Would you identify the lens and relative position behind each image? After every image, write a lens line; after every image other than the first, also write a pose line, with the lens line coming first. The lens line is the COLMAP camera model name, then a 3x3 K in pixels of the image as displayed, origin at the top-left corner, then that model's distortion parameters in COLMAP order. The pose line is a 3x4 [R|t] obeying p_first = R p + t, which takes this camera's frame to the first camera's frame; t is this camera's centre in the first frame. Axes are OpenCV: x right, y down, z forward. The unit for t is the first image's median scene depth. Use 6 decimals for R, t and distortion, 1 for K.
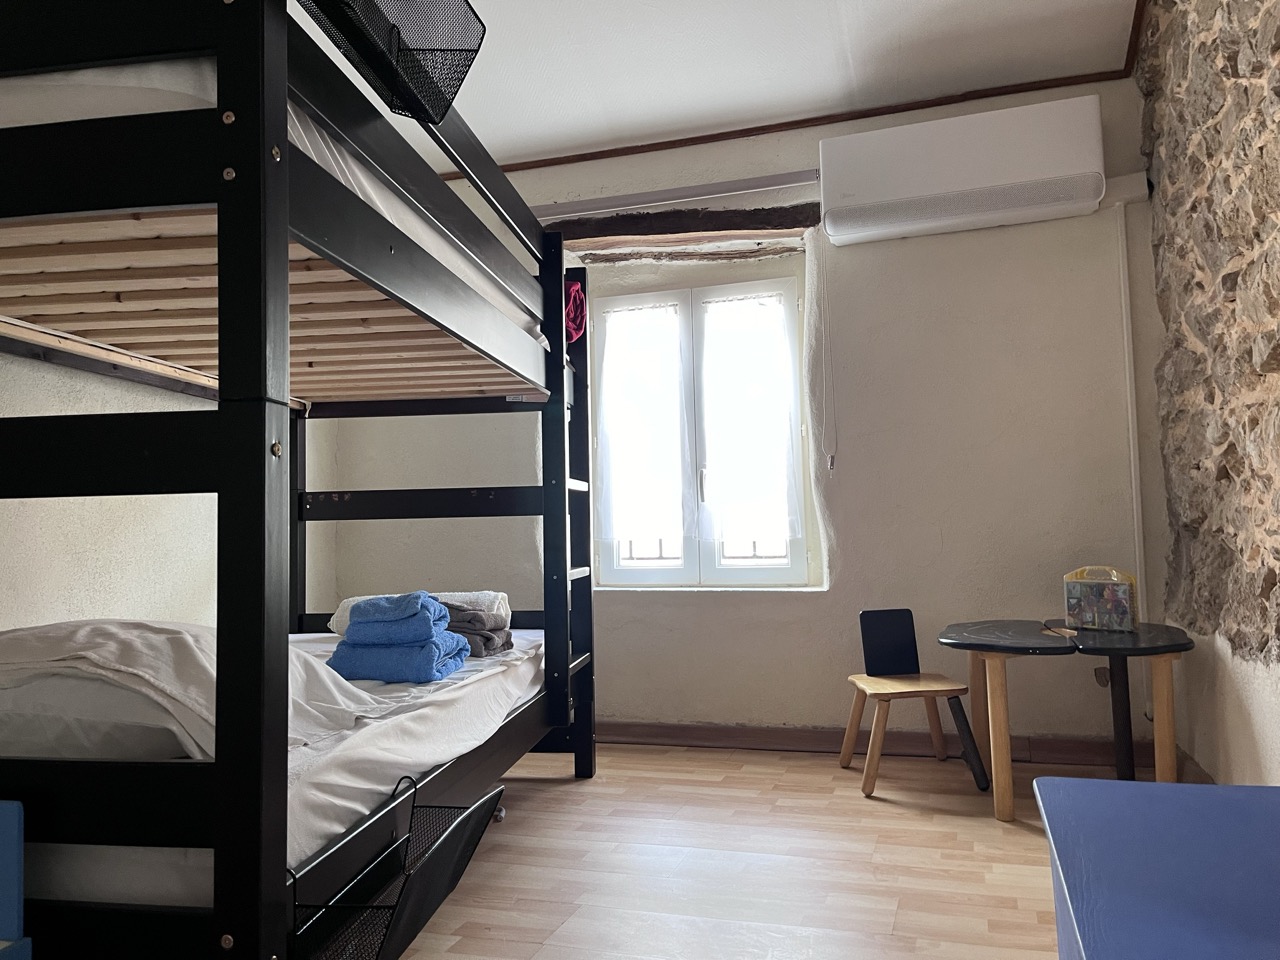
lens RADIAL K [[964.0, 0, 645.1], [0, 964.0, 479.6], [0, 0, 1]] dist [0.110333, -0.151646]
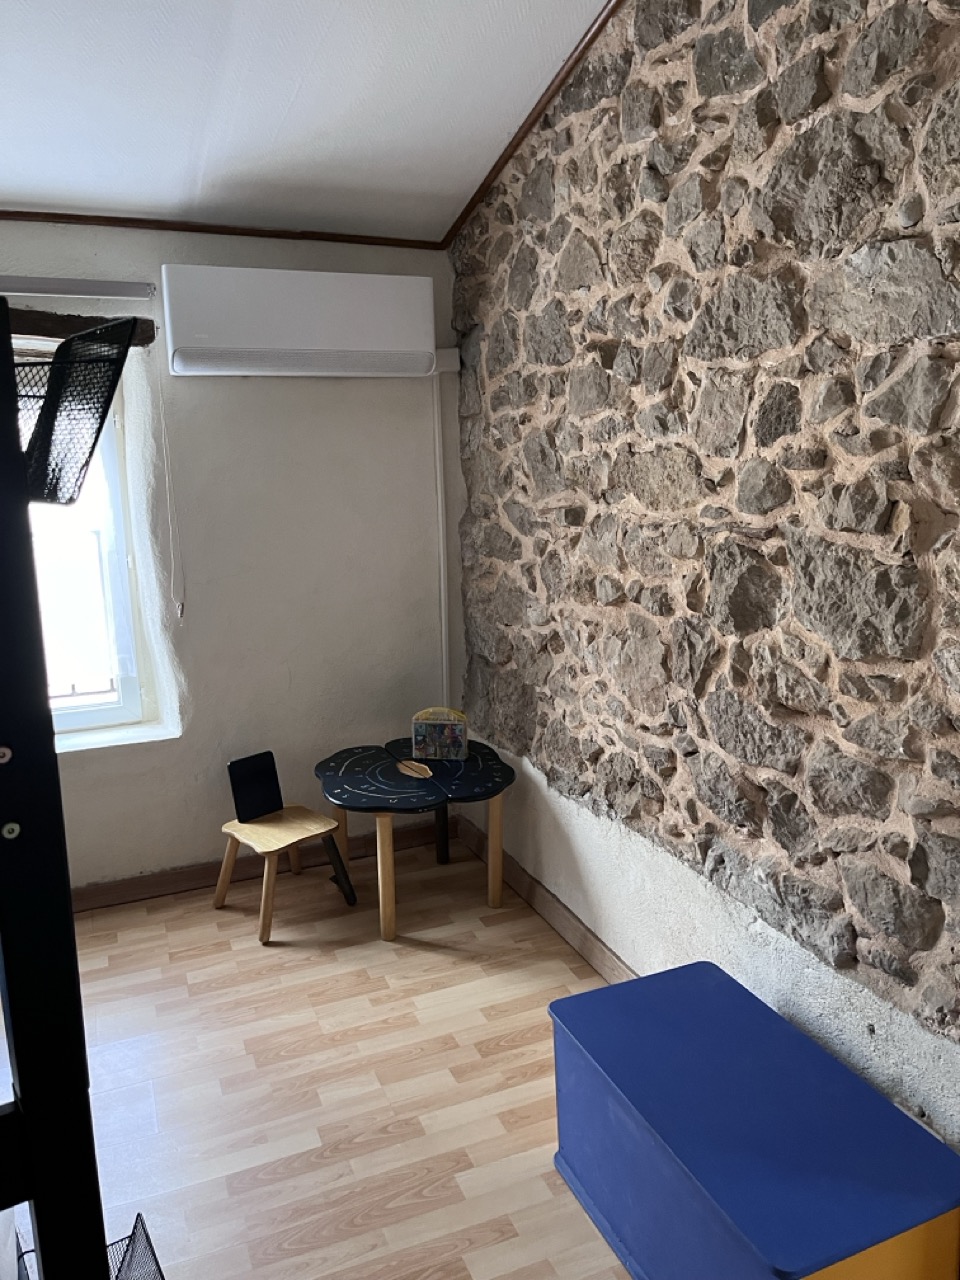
lens RADIAL K [[964.0, 0, 480.0], [0, 964.0, 640.0], [0, 0, 1]] dist [0.110333, -0.151646]
pose [[0.749151, -0.125916, 0.650322, -0.245906], [-0.037660, 0.972082, 0.231599, -0.253705], [-0.661328, -0.197994, 0.723494, 0.113355]]
